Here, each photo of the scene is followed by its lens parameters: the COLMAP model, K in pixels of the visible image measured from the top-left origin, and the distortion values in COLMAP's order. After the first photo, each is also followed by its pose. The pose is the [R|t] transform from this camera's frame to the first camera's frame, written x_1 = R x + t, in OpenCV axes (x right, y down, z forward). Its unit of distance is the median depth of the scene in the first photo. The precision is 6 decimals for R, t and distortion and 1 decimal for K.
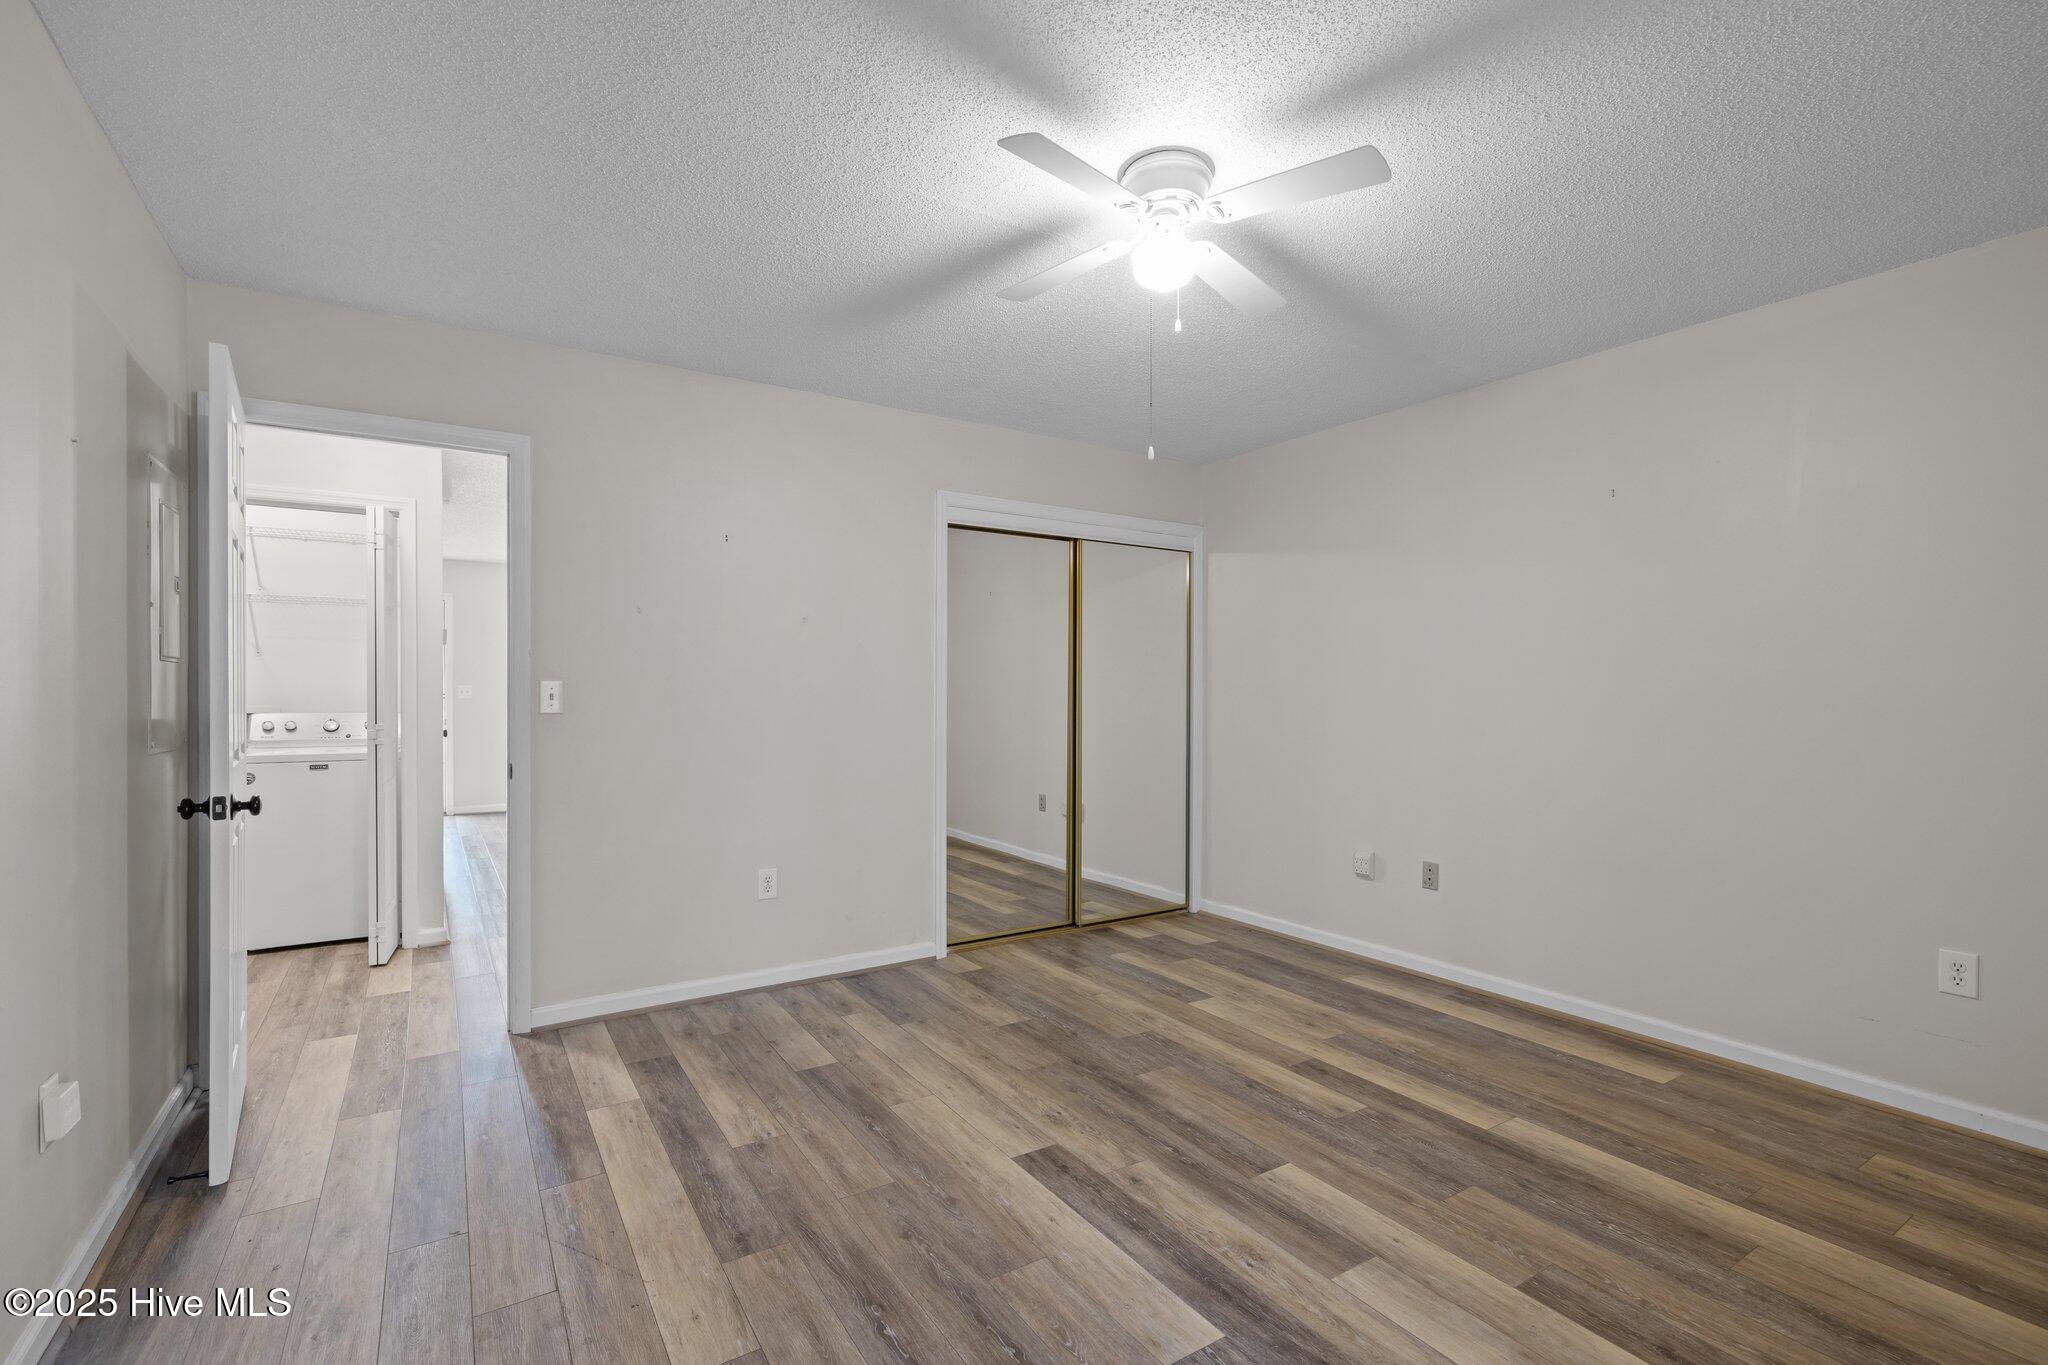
lens RADIAL K [[921.7, 0, 1022.2], [0, 921.7, 691.4], [0, 0, 1]] dist [-0.008334, 0.001454]
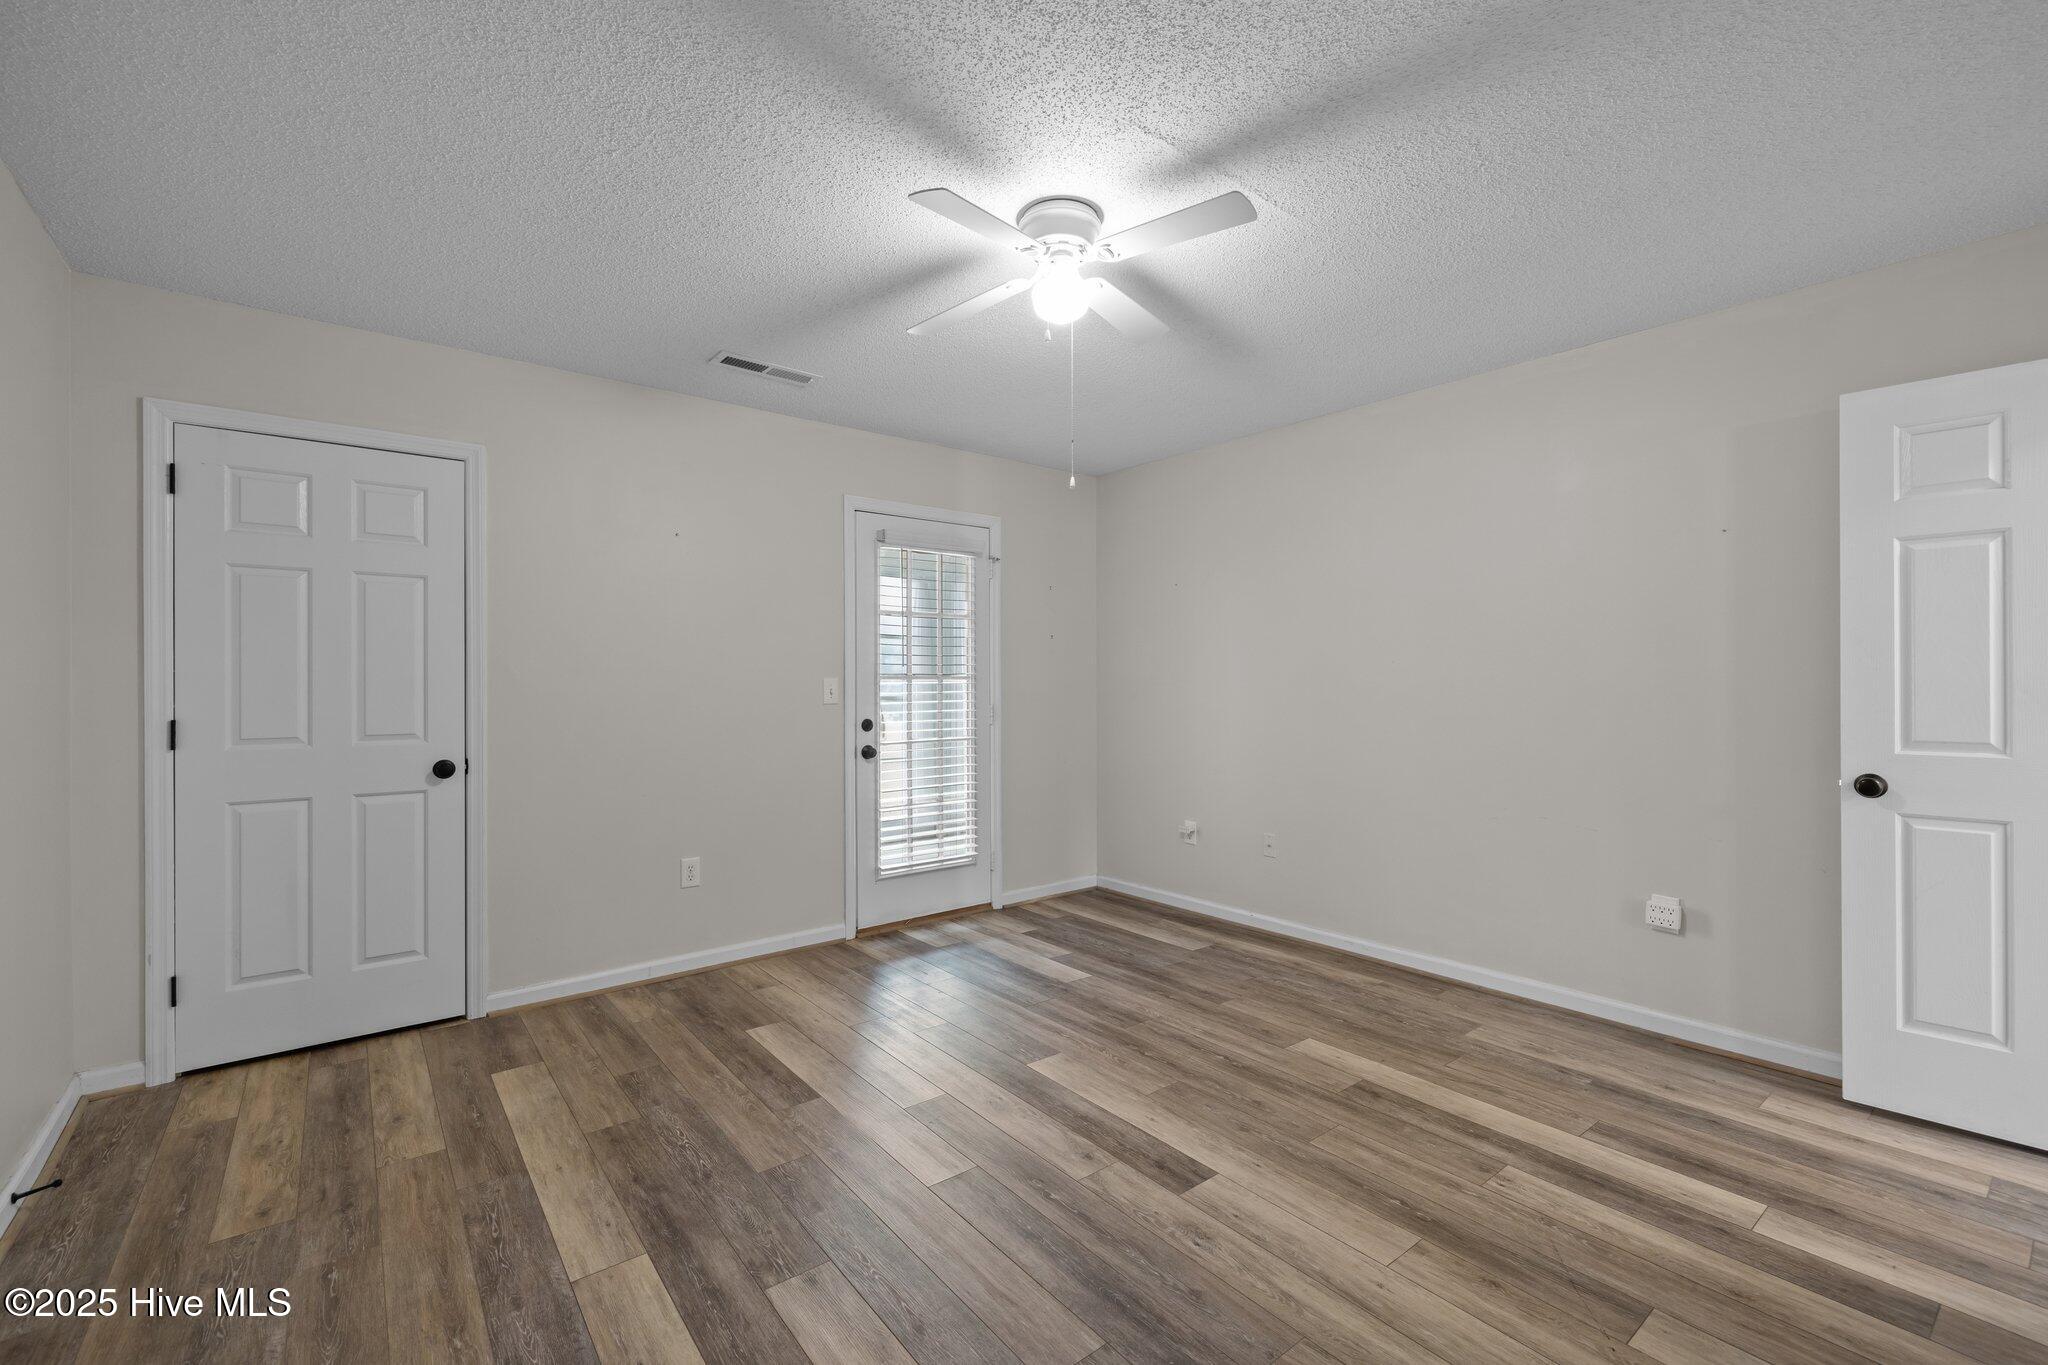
lens RADIAL K [[865.7, 0, 1031.8], [0, 865.7, 680.7], [0, 0, 1]] dist [-0.000638, -0.000508]
pose [[-0.993742, 0.000720, -0.111699, 0.260940], [0.000609, 0.999999, 0.001035, -0.005594], [0.111700, 0.000961, -0.993742, 1.737783]]
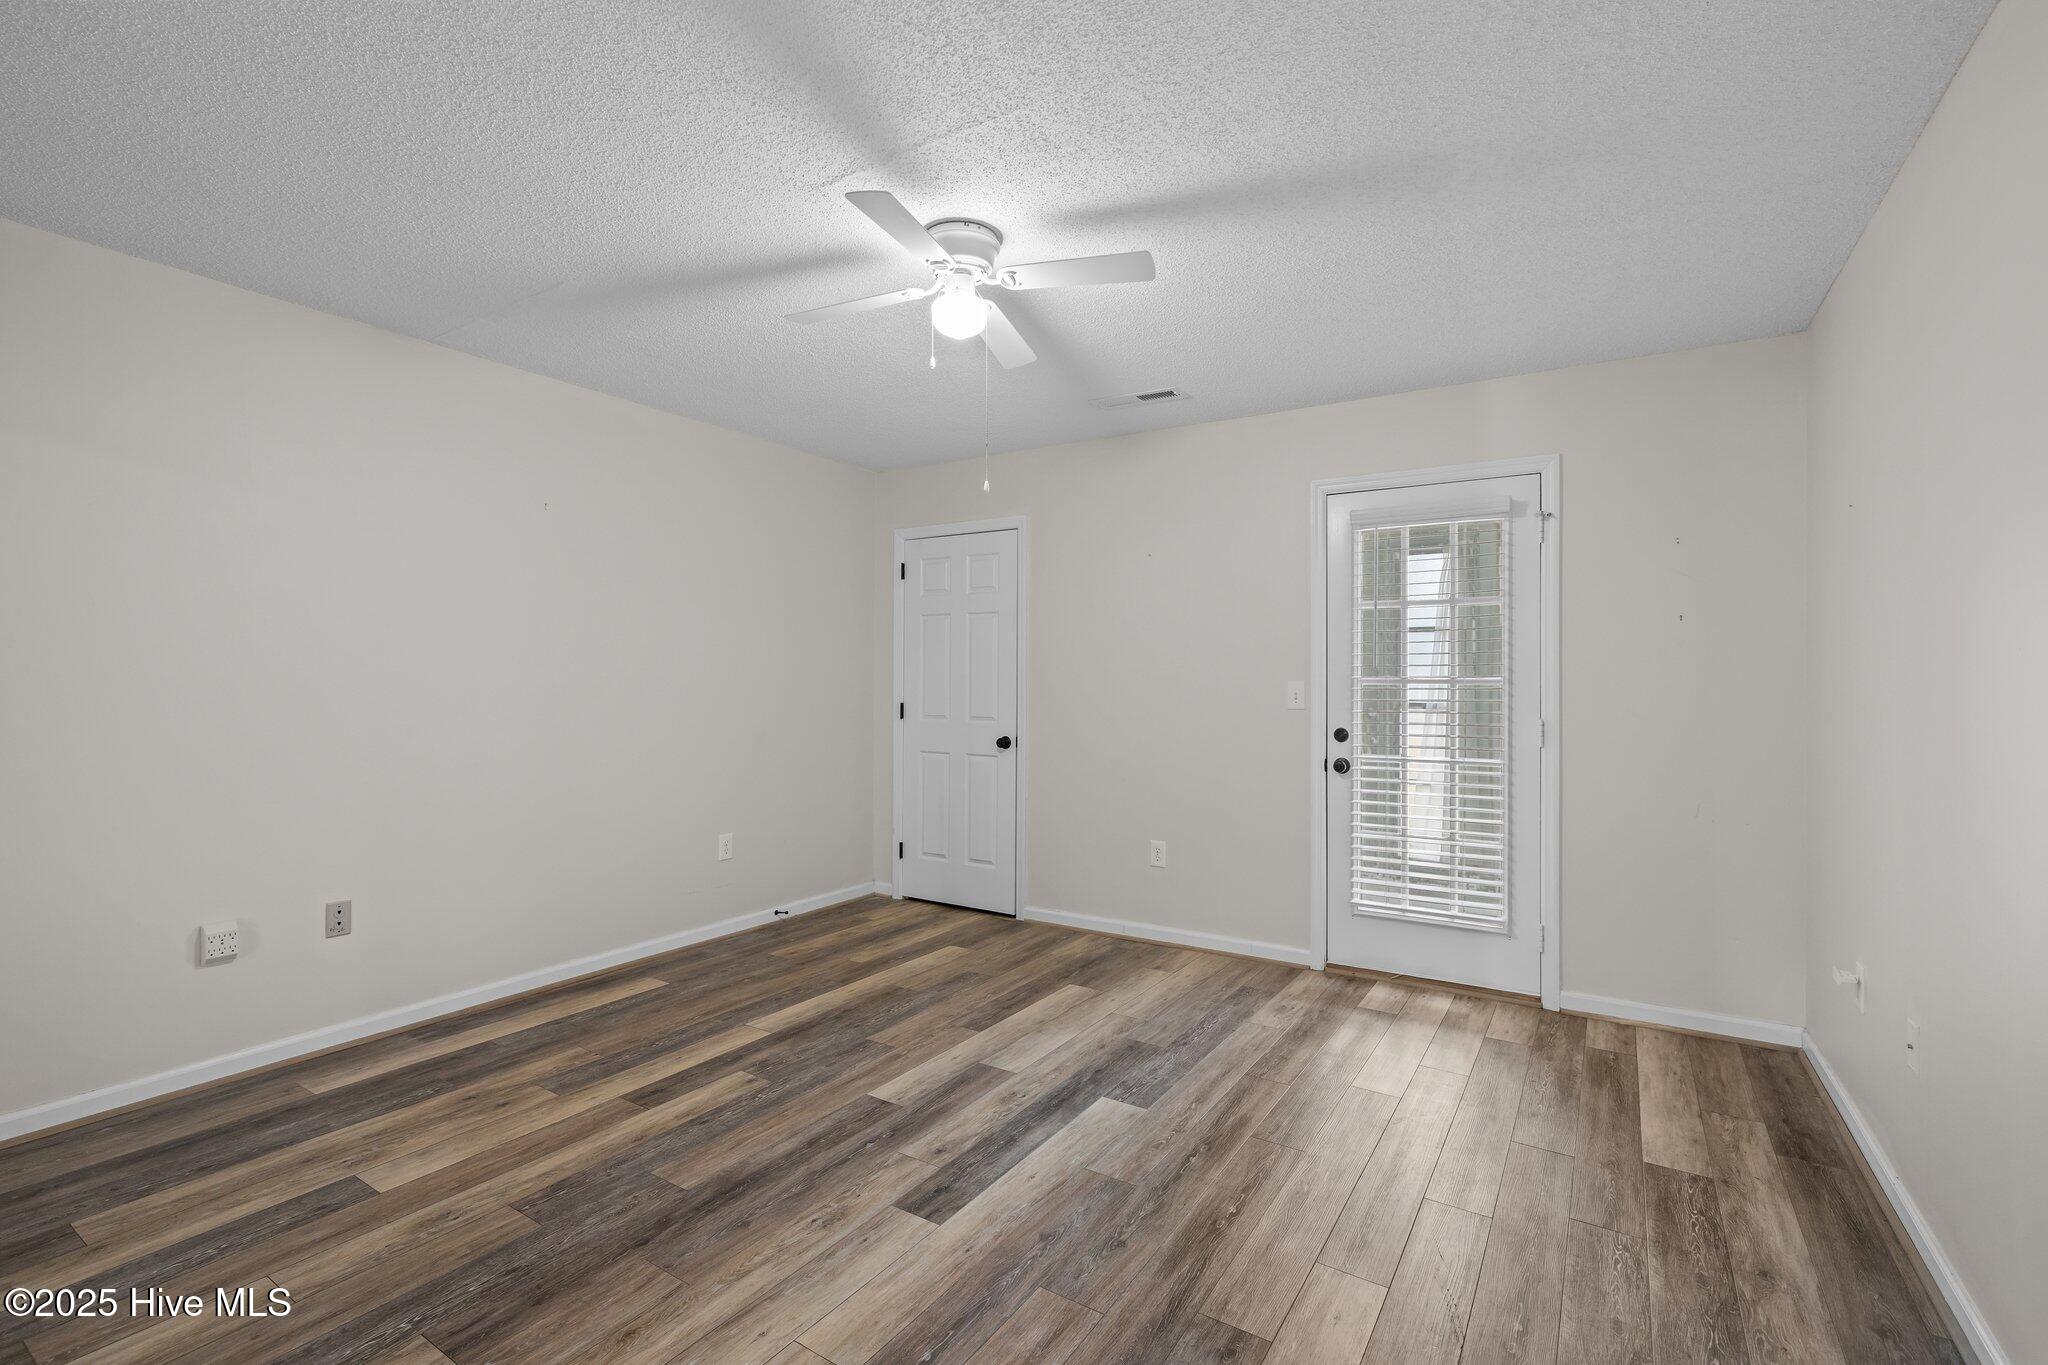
lens RADIAL K [[921.7, 0, 1023.4], [0, 921.7, 673.9], [0, 0, 1]] dist [-0.008334, 0.001454]
pose [[-0.419813, 0.002746, 0.907607, -0.780954], [-0.003902, 0.999981, -0.004830, -0.012649], [-0.907602, -0.005570, -0.419794, 1.205118]]
